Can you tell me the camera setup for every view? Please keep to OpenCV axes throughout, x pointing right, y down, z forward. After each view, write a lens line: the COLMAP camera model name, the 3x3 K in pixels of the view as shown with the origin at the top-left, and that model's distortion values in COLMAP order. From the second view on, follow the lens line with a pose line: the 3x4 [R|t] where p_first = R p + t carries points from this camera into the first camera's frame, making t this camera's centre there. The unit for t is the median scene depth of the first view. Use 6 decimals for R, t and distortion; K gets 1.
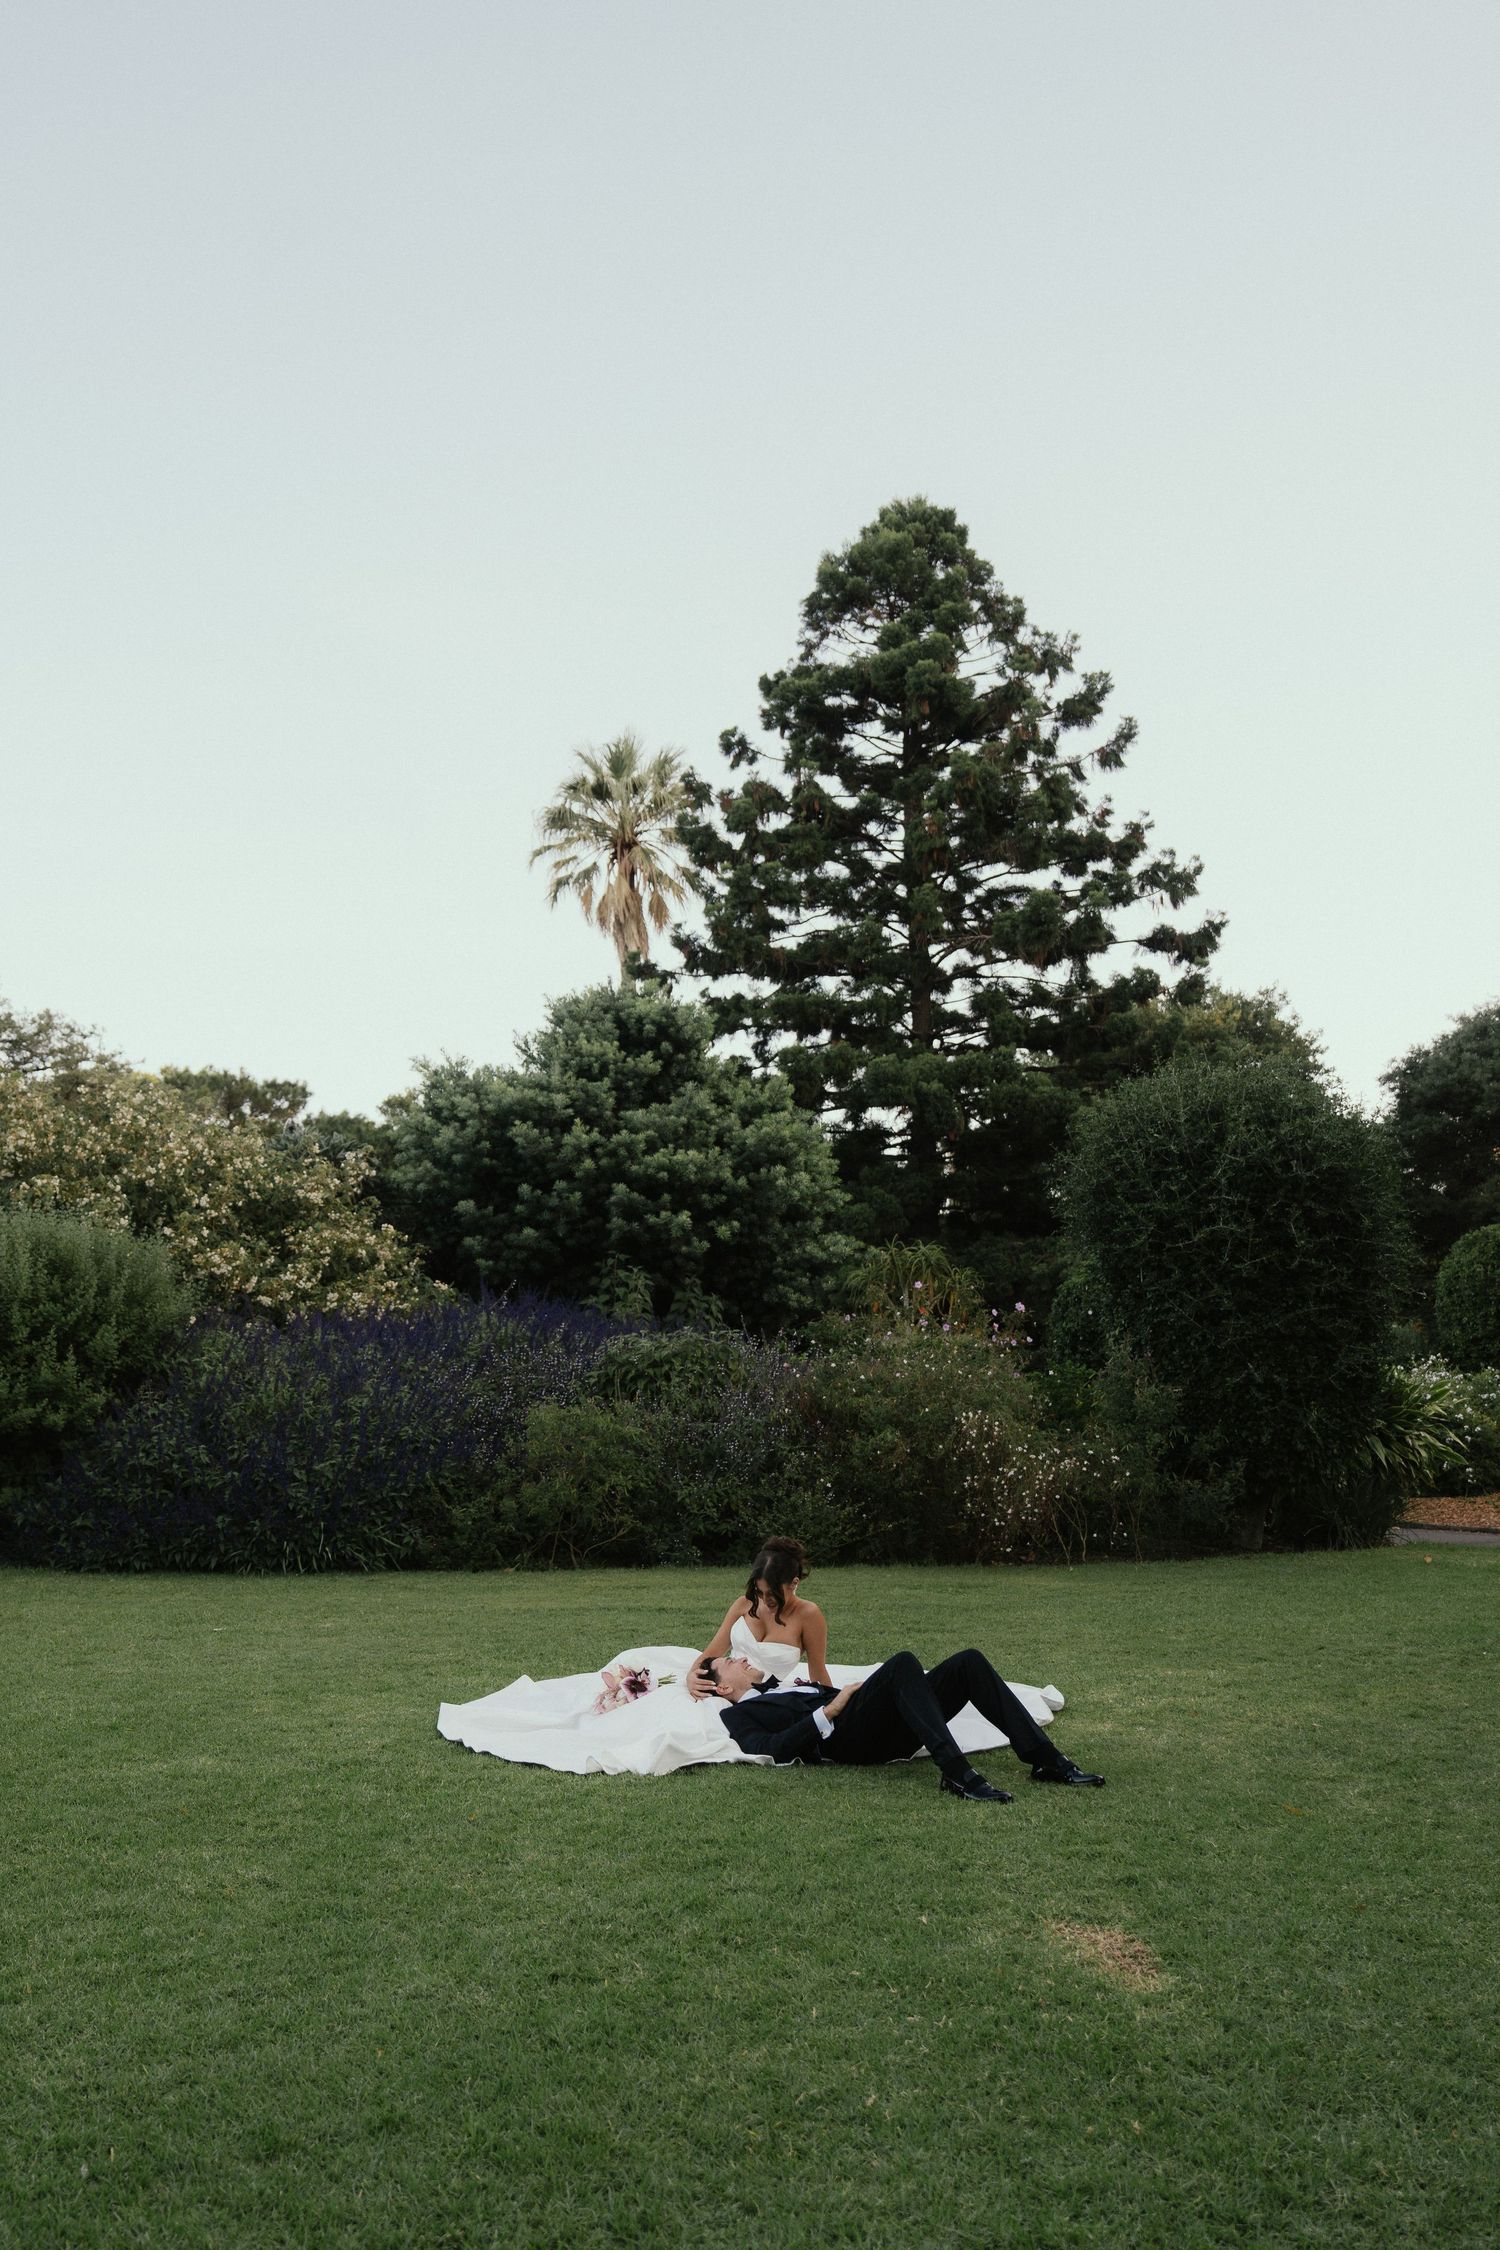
lens RADIAL K [[2046.2, 0, 750.0], [0, 2046.2, 1124.0], [0, 0, 1]] dist [-0.032410, 0.000000]
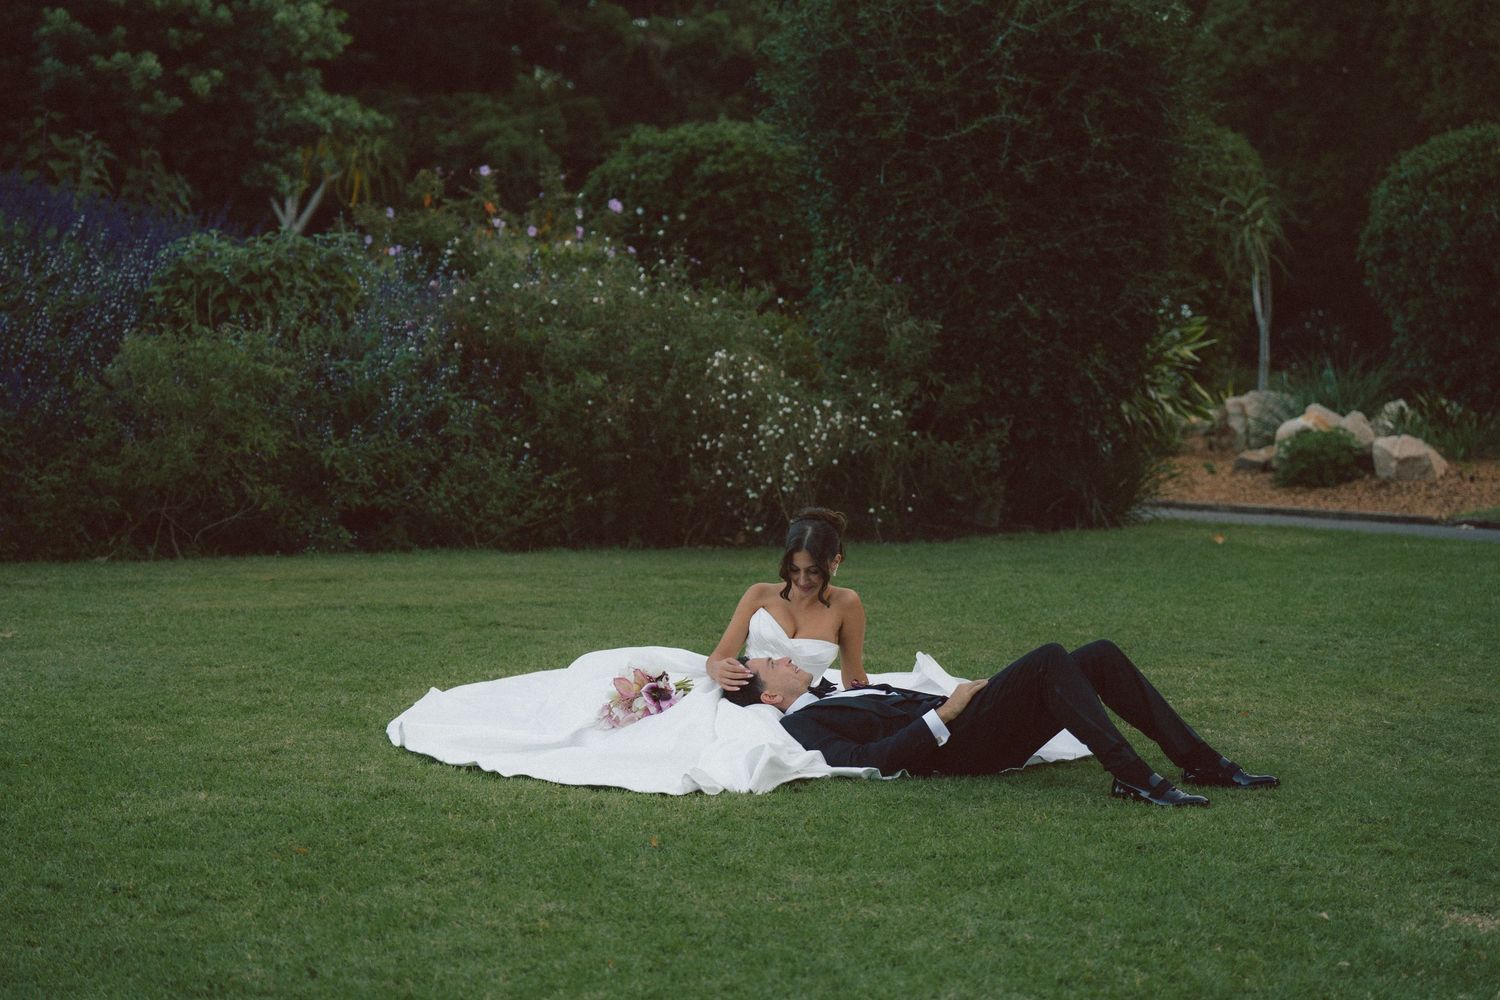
lens RADIAL K [[3005.1, 0, 750.0], [0, 3005.1, 500.0], [0, 0, 1]] dist [0.022976, 0.000000]
pose [[0.953408, -0.002013, 0.301679, -0.199601], [-0.056350, 0.981191, 0.184634, -0.011505], [-0.296376, -0.193031, 0.935361, -0.057801]]
